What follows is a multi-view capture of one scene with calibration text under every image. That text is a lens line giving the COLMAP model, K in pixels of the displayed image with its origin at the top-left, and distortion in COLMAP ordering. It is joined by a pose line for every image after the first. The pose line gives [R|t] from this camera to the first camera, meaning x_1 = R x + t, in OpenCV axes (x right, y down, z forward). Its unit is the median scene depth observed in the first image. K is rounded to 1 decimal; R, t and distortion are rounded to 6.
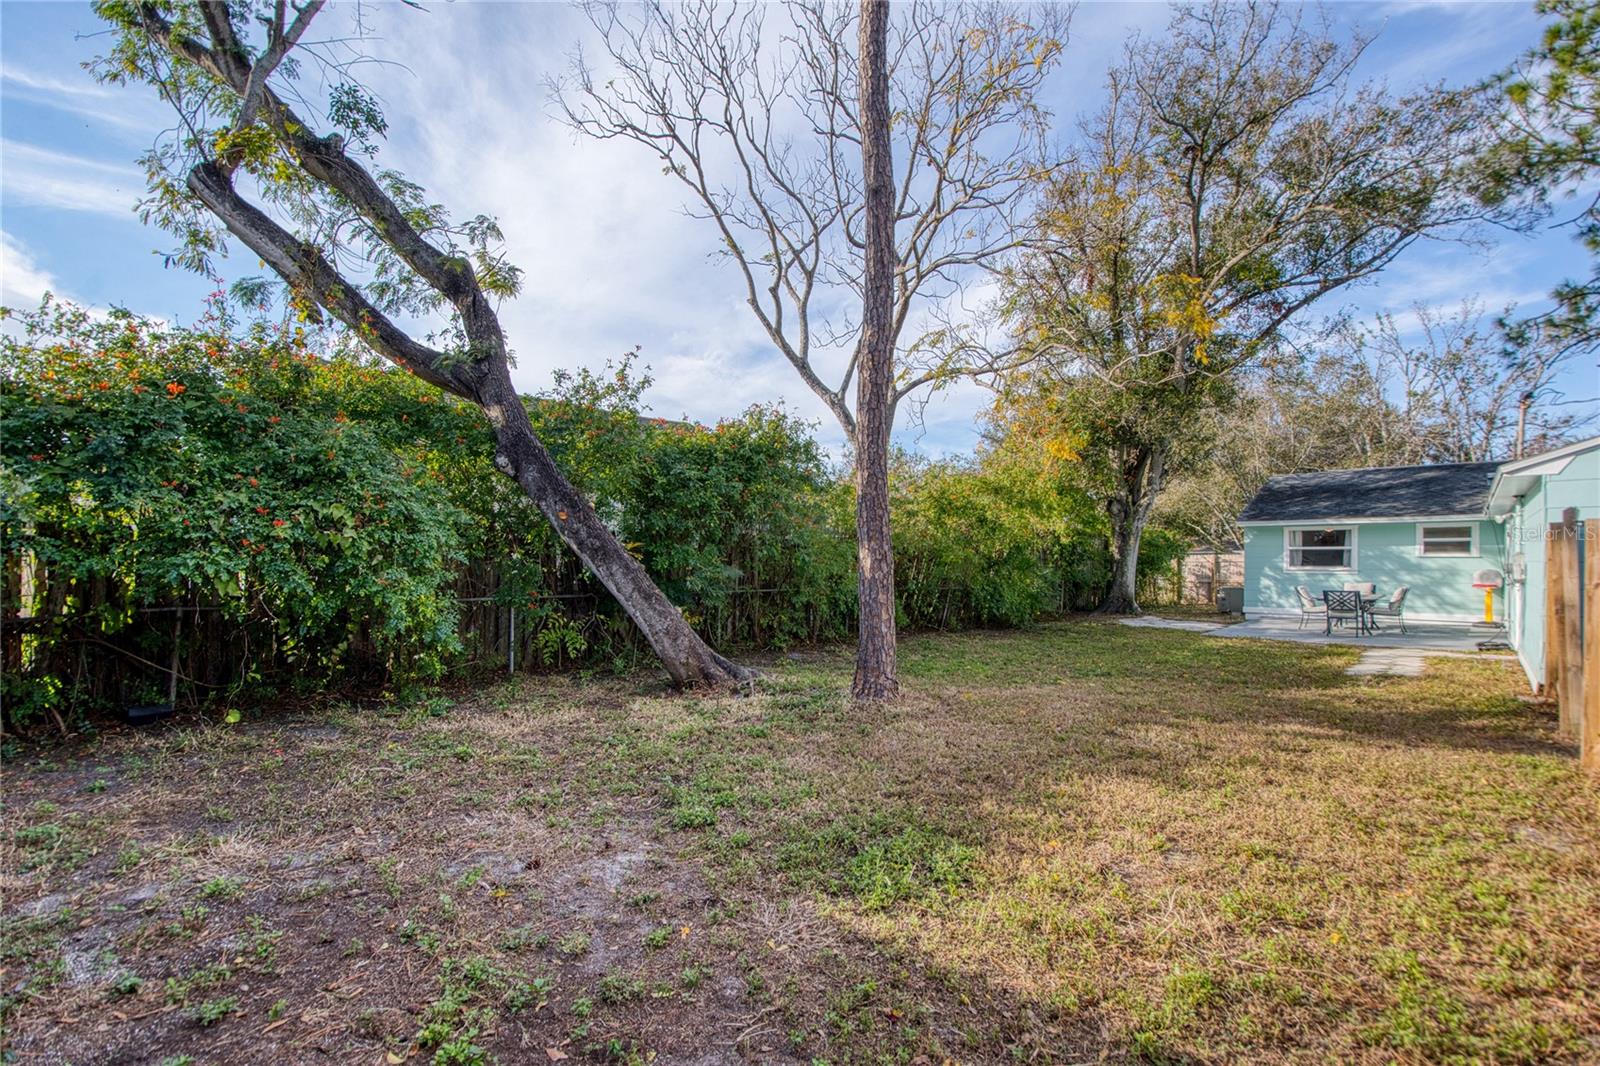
lens RADIAL K [[707.6, 0, 810.1], [0, 707.6, 561.1], [0, 0, 1]] dist [0.002516, -0.015378]
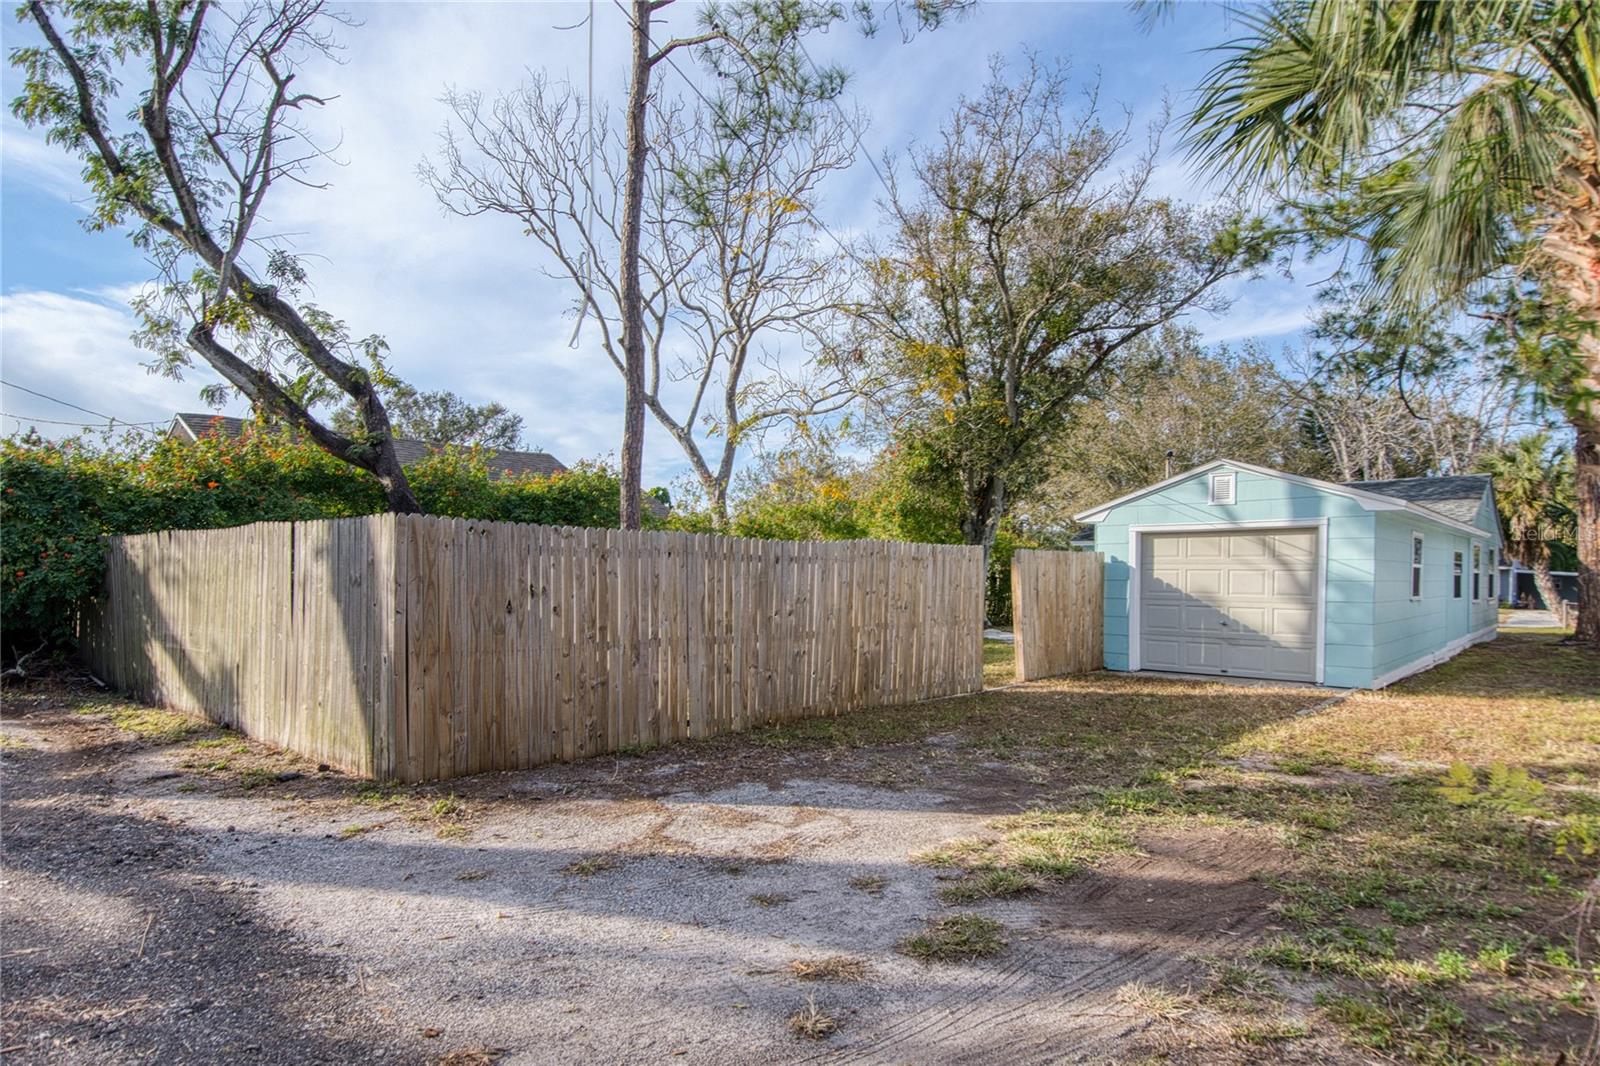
lens RADIAL K [[947.1, 0, 809.7], [0, 947.1, 570.1], [0, 0, 1]] dist [0.003194, 0.000069]
pose [[0.999286, 0.000290, 0.037792, 0.336398], [-0.000028, 0.999976, -0.006934, -0.005015], [-0.037794, 0.006928, 0.999262, -0.929956]]
